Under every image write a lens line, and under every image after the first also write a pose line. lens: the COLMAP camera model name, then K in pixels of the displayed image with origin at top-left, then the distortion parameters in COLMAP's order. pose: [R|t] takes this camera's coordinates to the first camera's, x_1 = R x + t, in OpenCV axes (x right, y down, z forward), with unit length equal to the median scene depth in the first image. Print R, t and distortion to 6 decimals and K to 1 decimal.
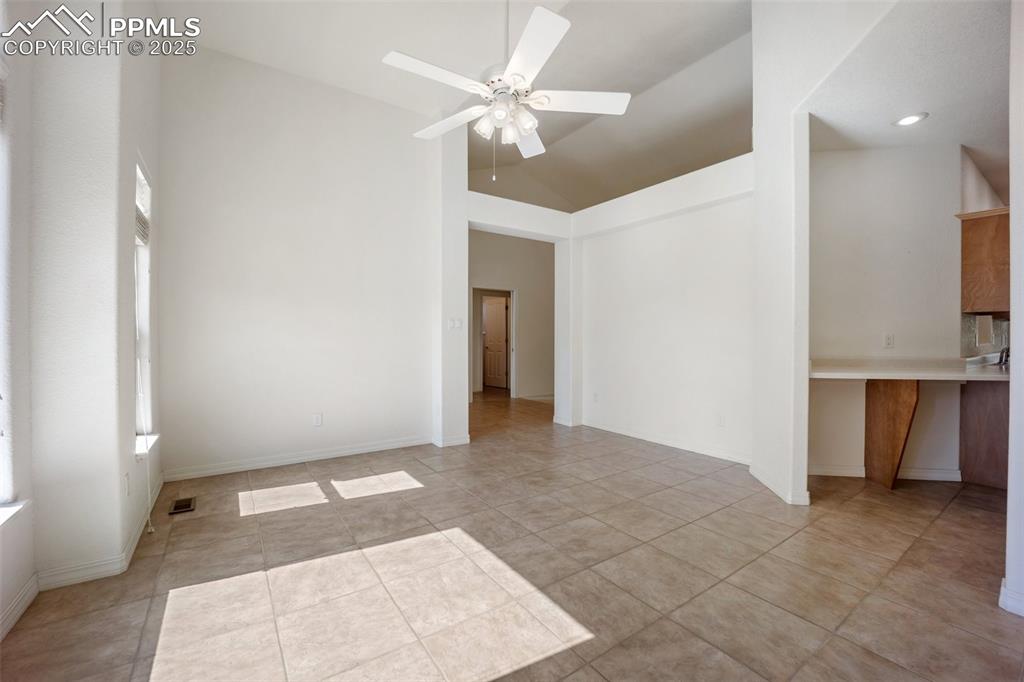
lens RADIAL K [[418.5, 0, 510.1], [0, 418.5, 340.0], [0, 0, 1]] dist [-0.022367, 0.000720]
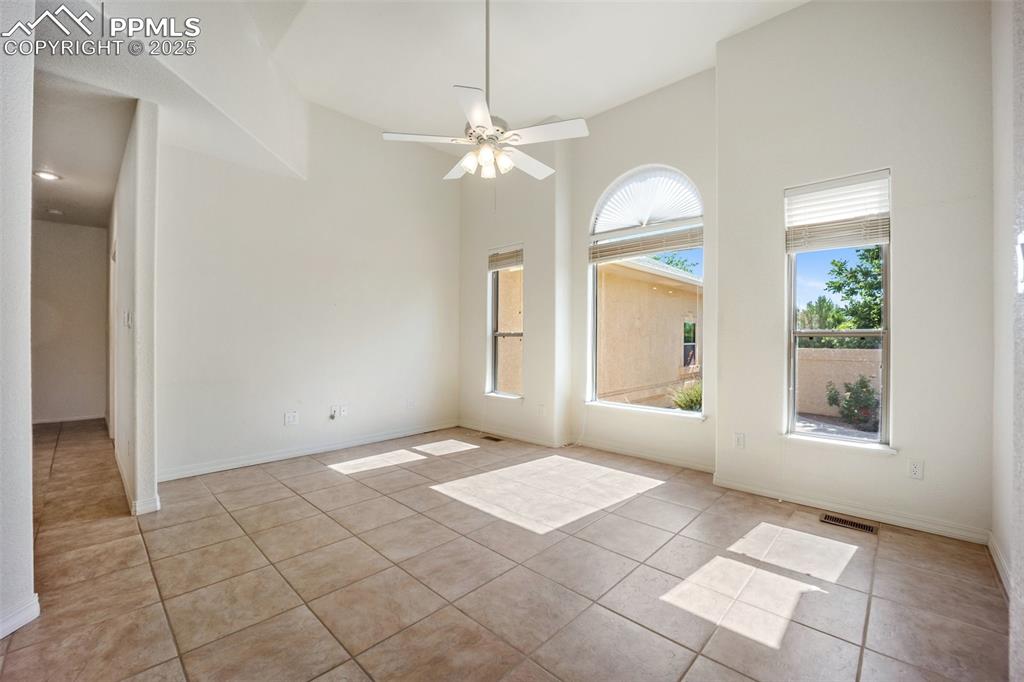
lens RADIAL K [[418.5, 0, 513.0], [0, 418.5, 339.8], [0, 0, 1]] dist [-0.022367, 0.000720]
pose [[-0.978180, -0.005168, -0.207694, 0.158322], [-0.007258, 0.999930, 0.009302, -0.015034], [0.207632, 0.010607, -0.978150, 2.123592]]
